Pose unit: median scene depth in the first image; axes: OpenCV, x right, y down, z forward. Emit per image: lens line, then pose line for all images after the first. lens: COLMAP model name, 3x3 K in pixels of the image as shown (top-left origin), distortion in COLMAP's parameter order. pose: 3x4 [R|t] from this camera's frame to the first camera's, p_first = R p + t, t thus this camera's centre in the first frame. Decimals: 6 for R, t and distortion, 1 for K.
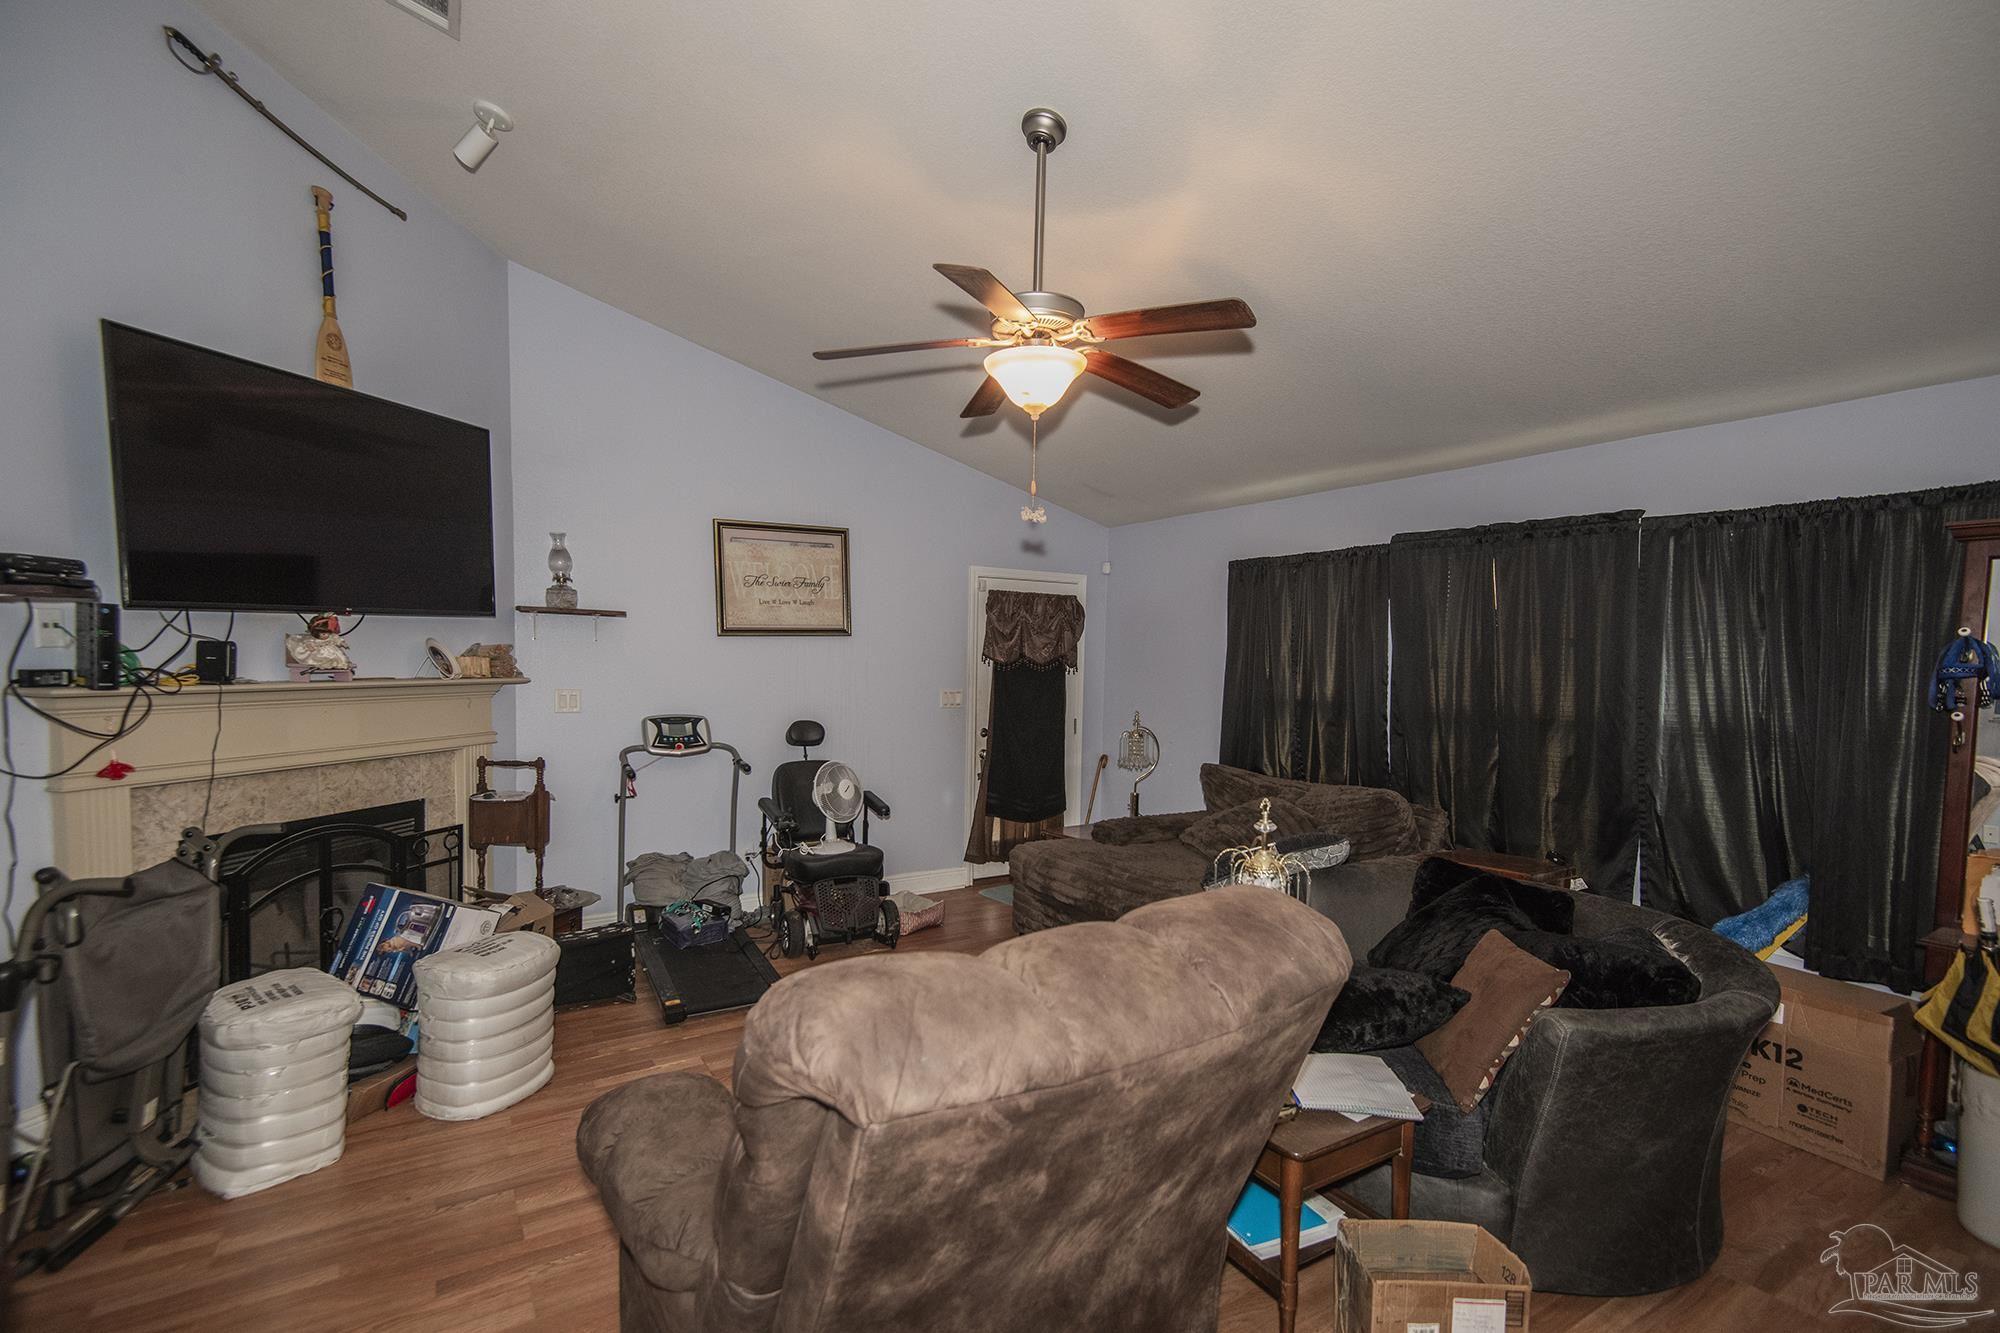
lens RADIAL K [[896.6, 0, 979.3], [0, 896.6, 706.9], [0, 0, 1]] dist [0.001739, -0.000206]
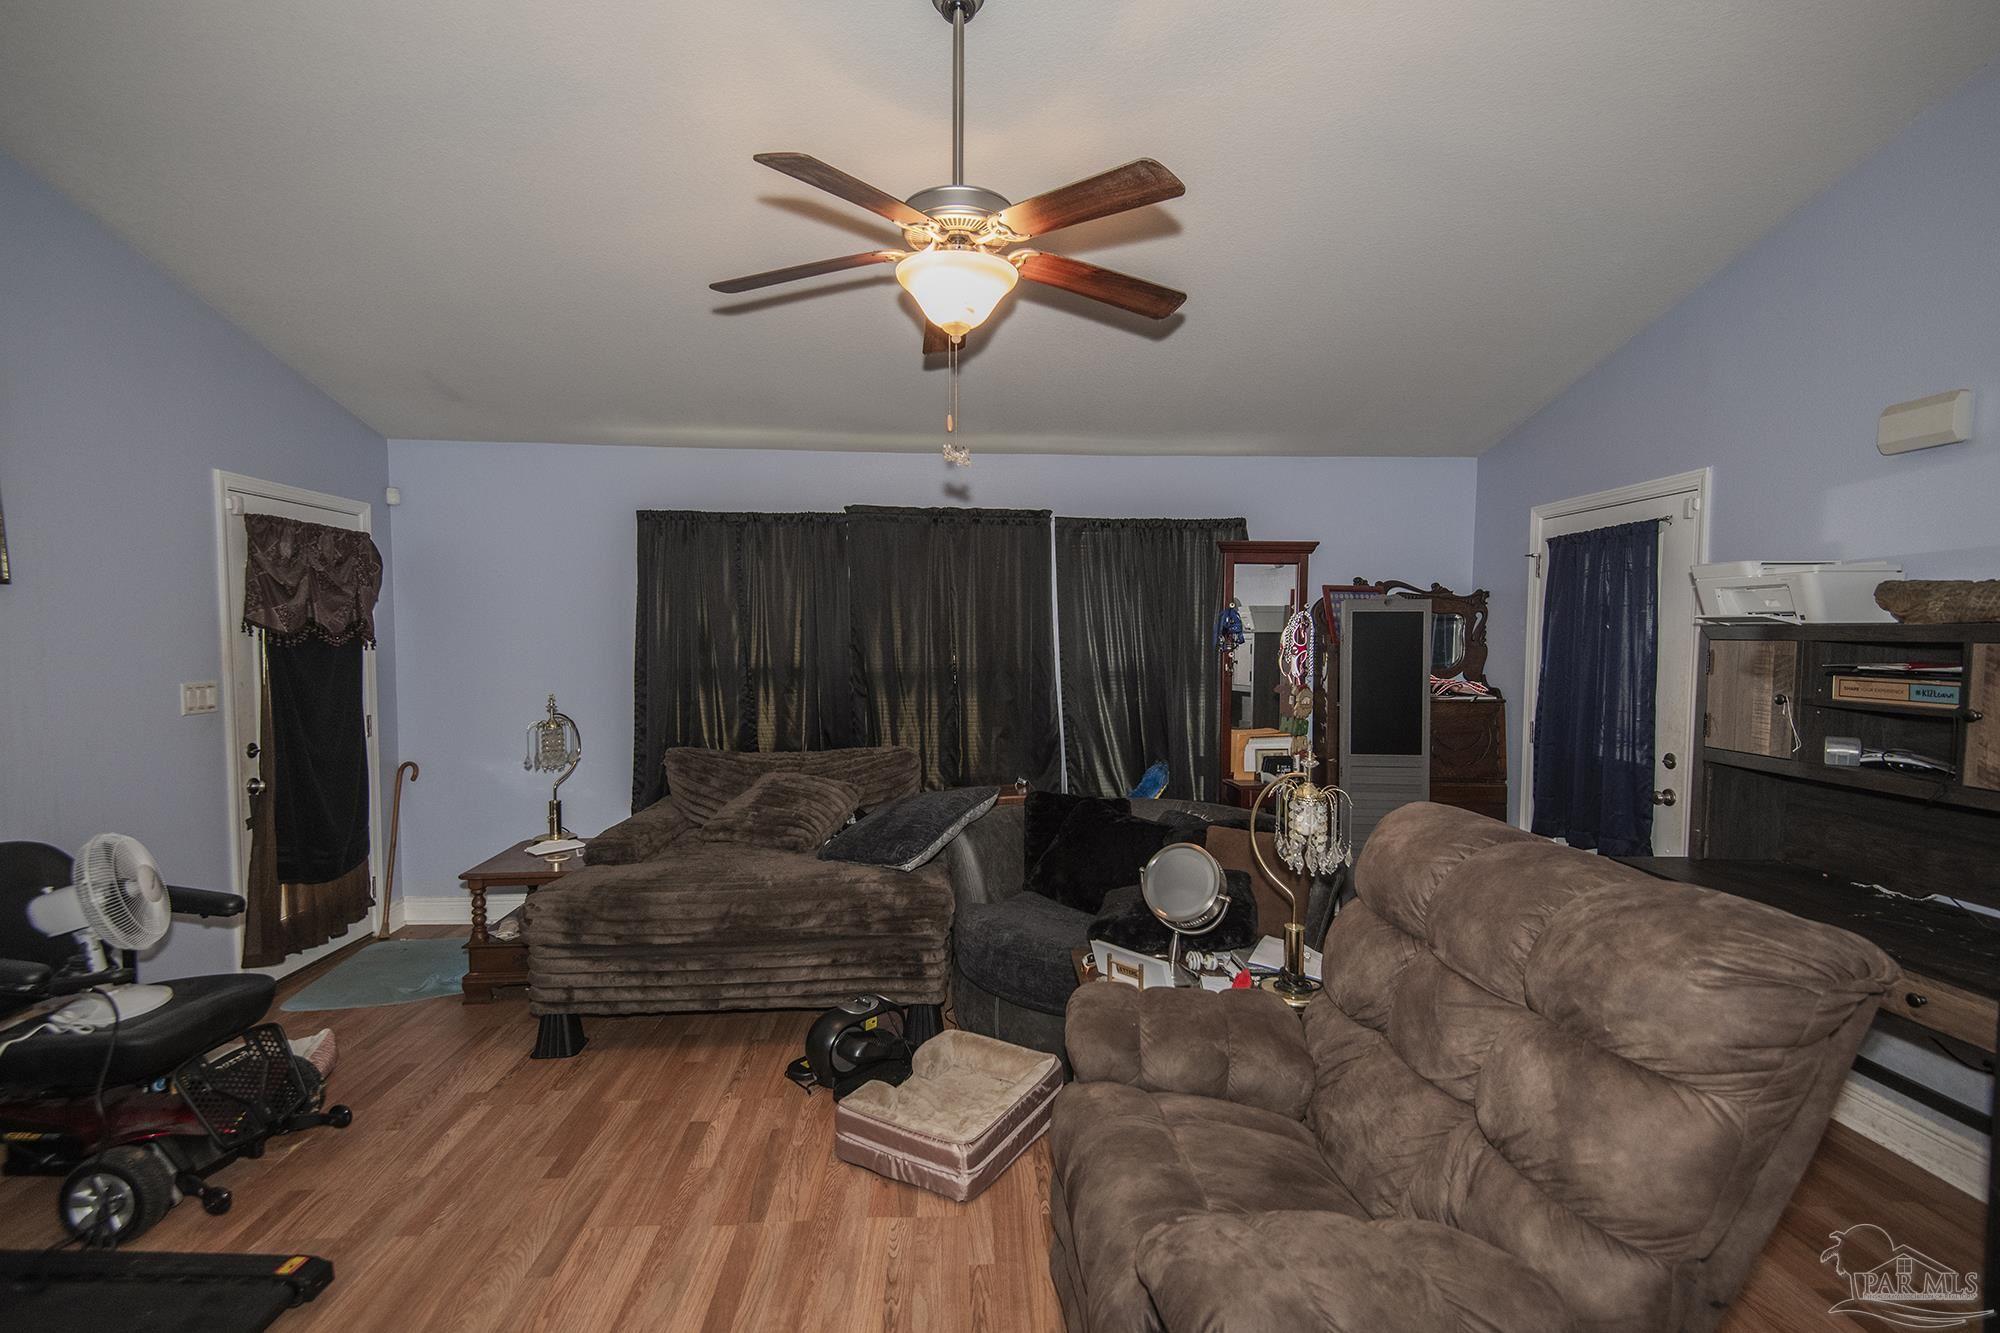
lens RADIAL K [[953.4, 0, 988.2], [0, 953.4, 694.1], [0, 0, 1]] dist [0.042978, -0.001030]
pose [[0.473637, -0.069727, 0.877956, -0.481459], [0.054745, 0.997264, 0.049669, -0.020961], [-0.879017, 0.024539, 0.476159, 0.359091]]
